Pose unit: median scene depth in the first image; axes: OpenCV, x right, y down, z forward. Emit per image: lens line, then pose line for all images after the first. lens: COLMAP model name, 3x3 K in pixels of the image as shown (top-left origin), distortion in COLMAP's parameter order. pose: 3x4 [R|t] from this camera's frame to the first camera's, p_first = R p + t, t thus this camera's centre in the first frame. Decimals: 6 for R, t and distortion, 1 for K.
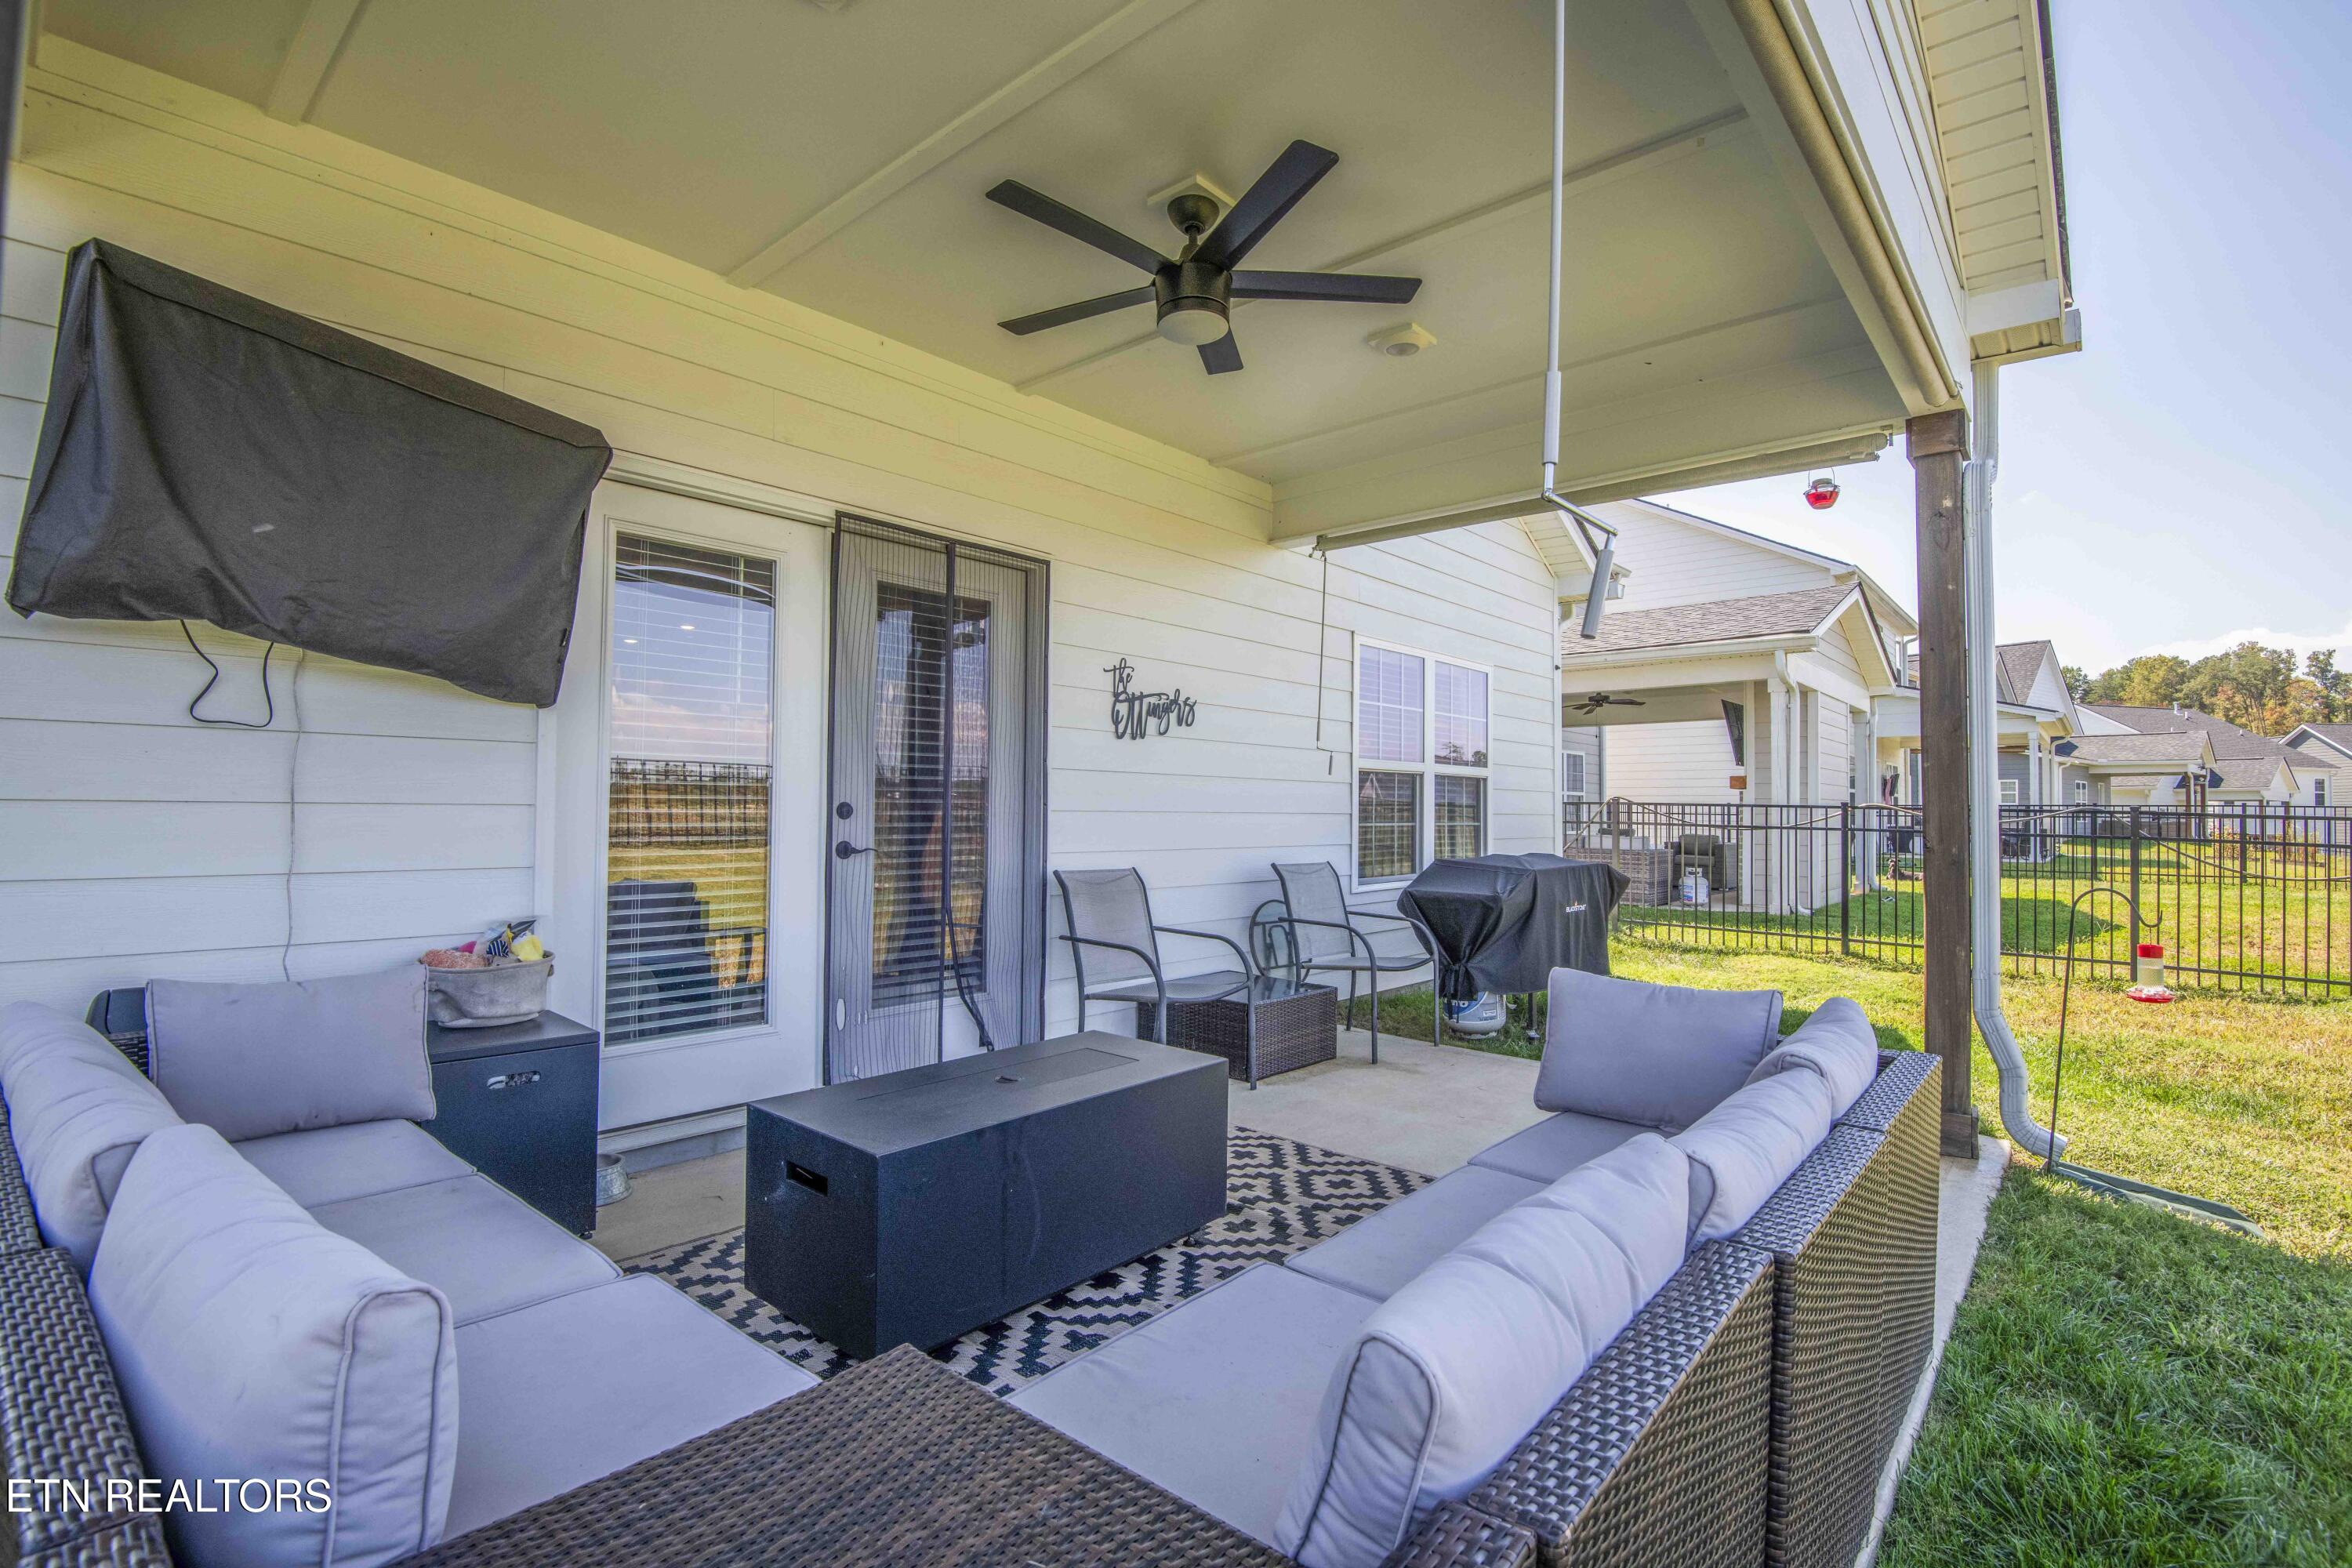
lens RADIAL K [[1079.8, 0, 1179.9], [0, 1079.8, 813.8], [0, 0, 1]] dist [0.000134, -0.000347]
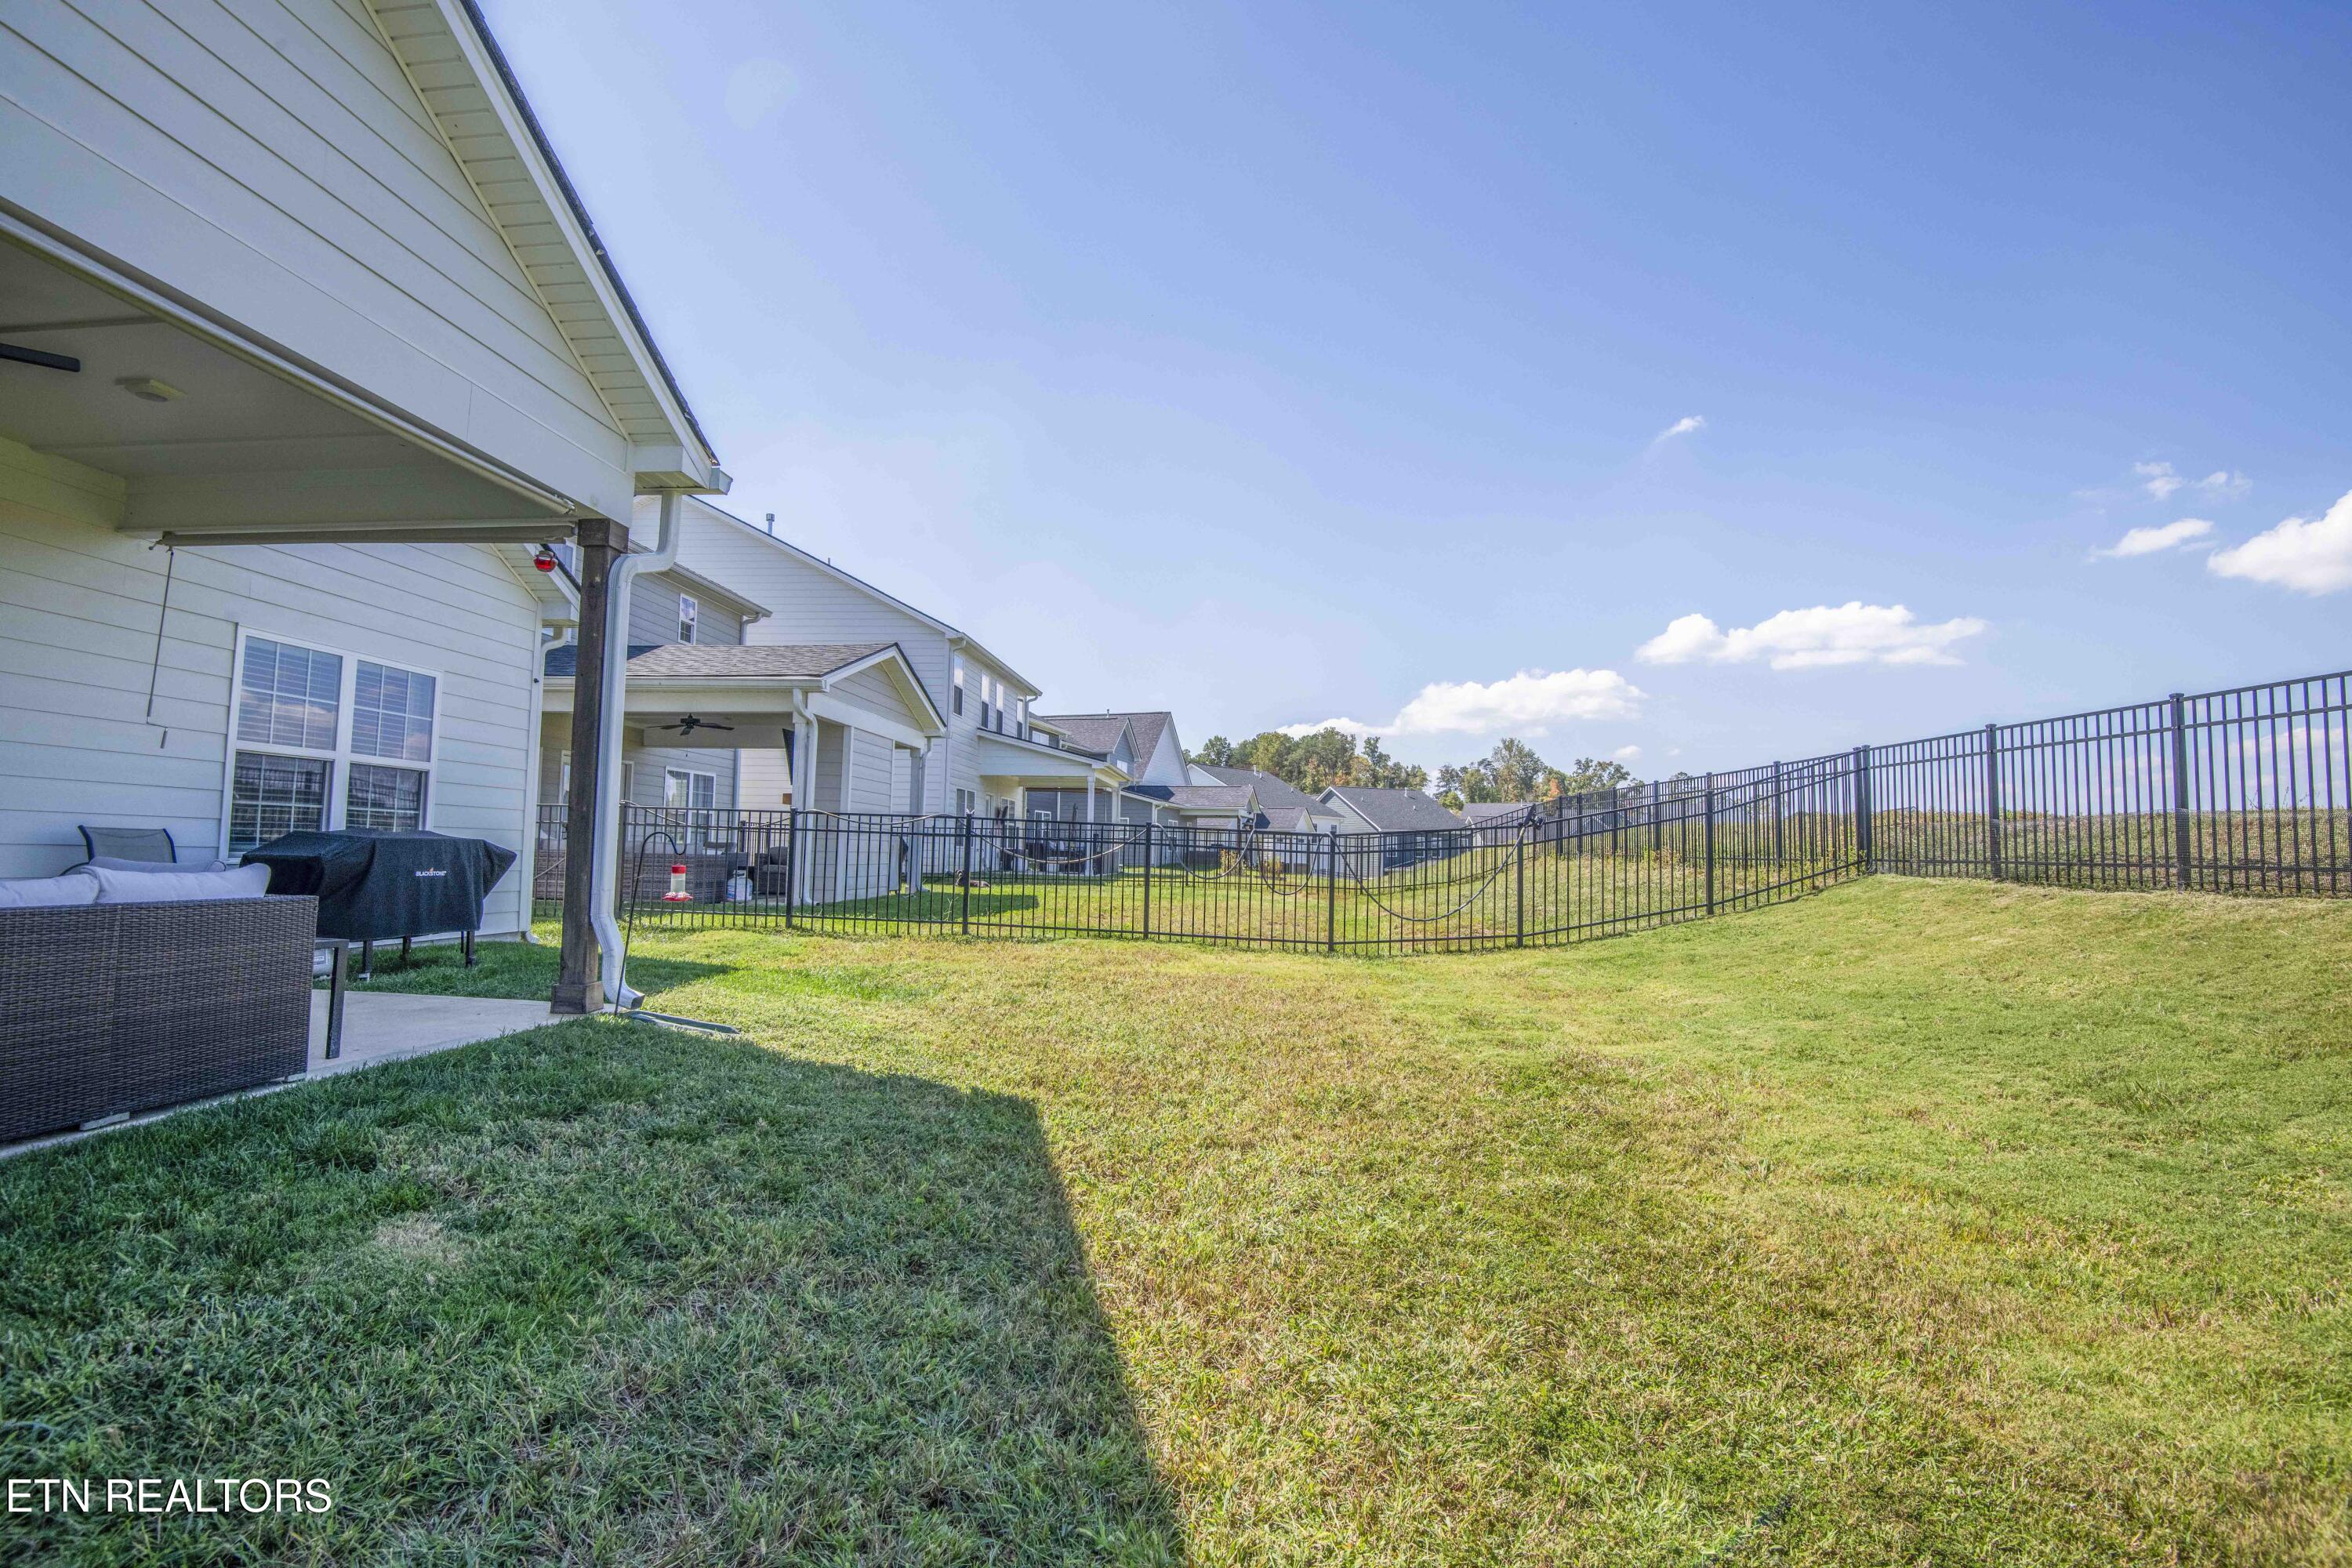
lens RADIAL K [[1131.1, 0, 1176.0], [0, 1131.1, 784.0], [0, 0, 1]] dist [-0.000884, -0.000632]
pose [[0.838534, 0.044799, 0.543004, 0.222854], [-0.009488, 0.997664, -0.067657, 0.039236], [-0.544766, 0.051581, 0.837000, -0.303438]]
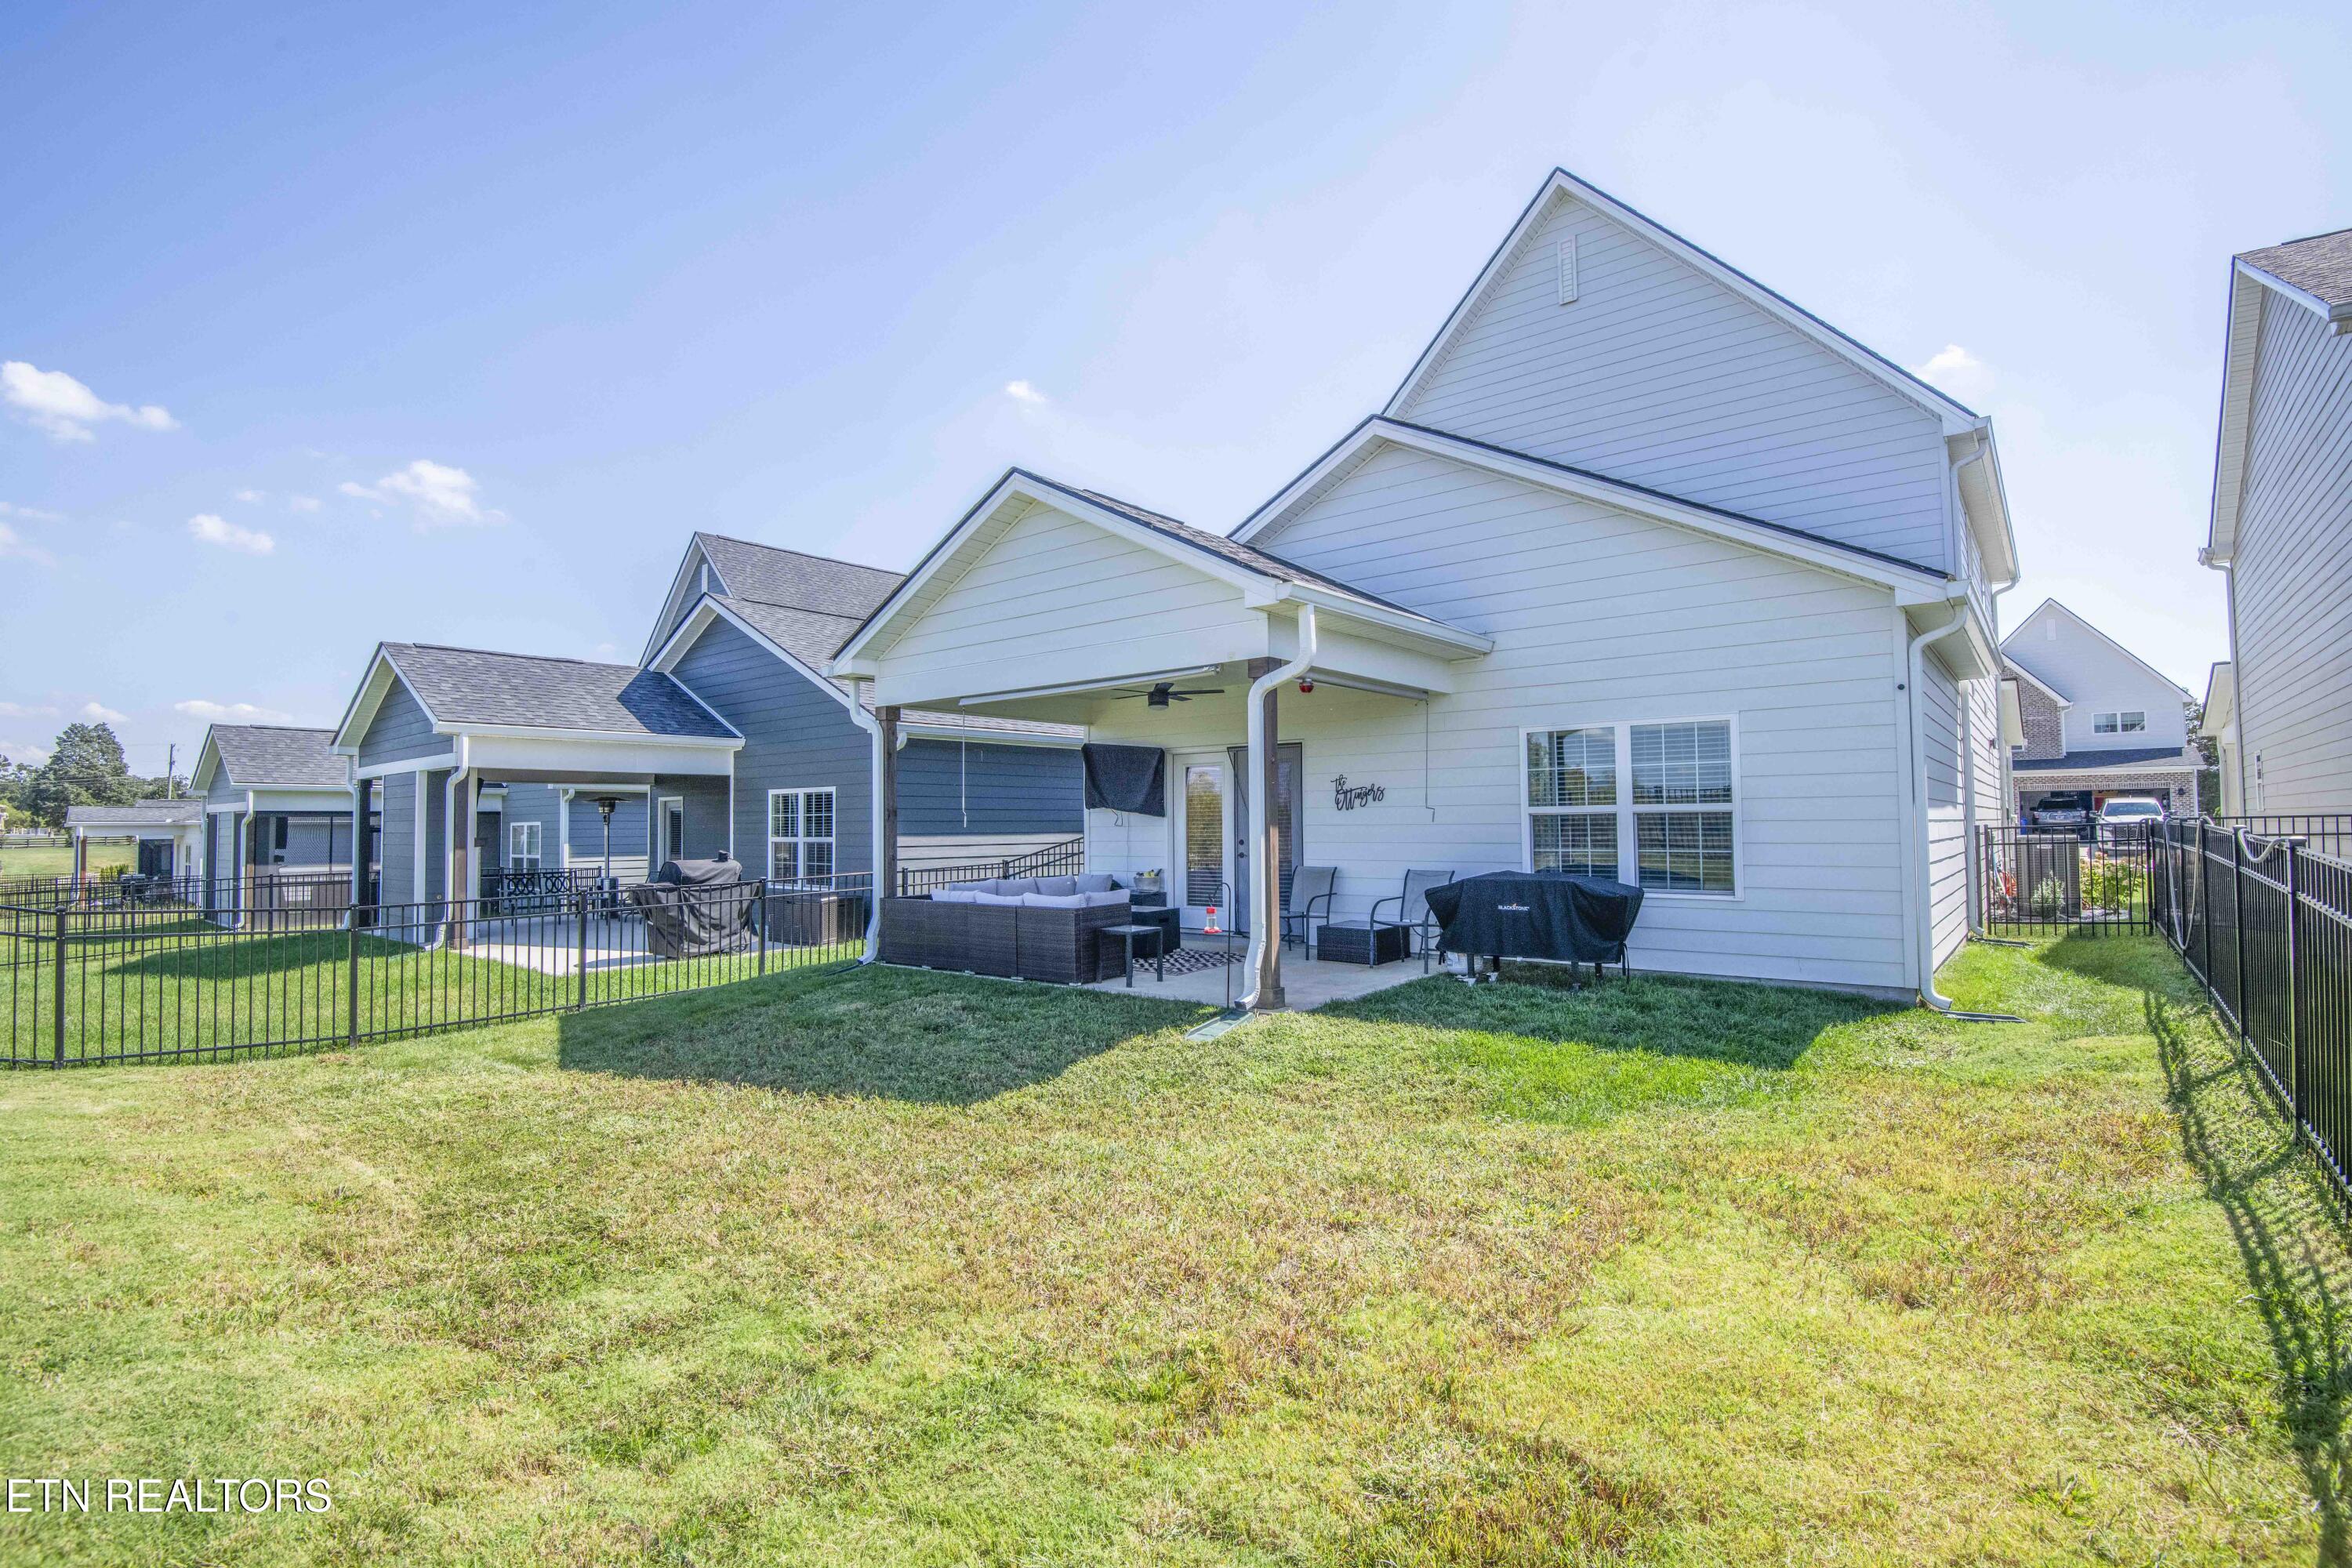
lens RADIAL K [[1131.1, 0, 1176.0], [0, 1131.1, 784.0], [0, 0, 1]] dist [-0.000884, -0.000632]
pose [[-0.019177, -0.054034, -0.998355, 1.151785], [-0.005218, 0.998530, -0.053943, 0.002578], [0.999802, 0.004175, -0.019431, 0.348518]]
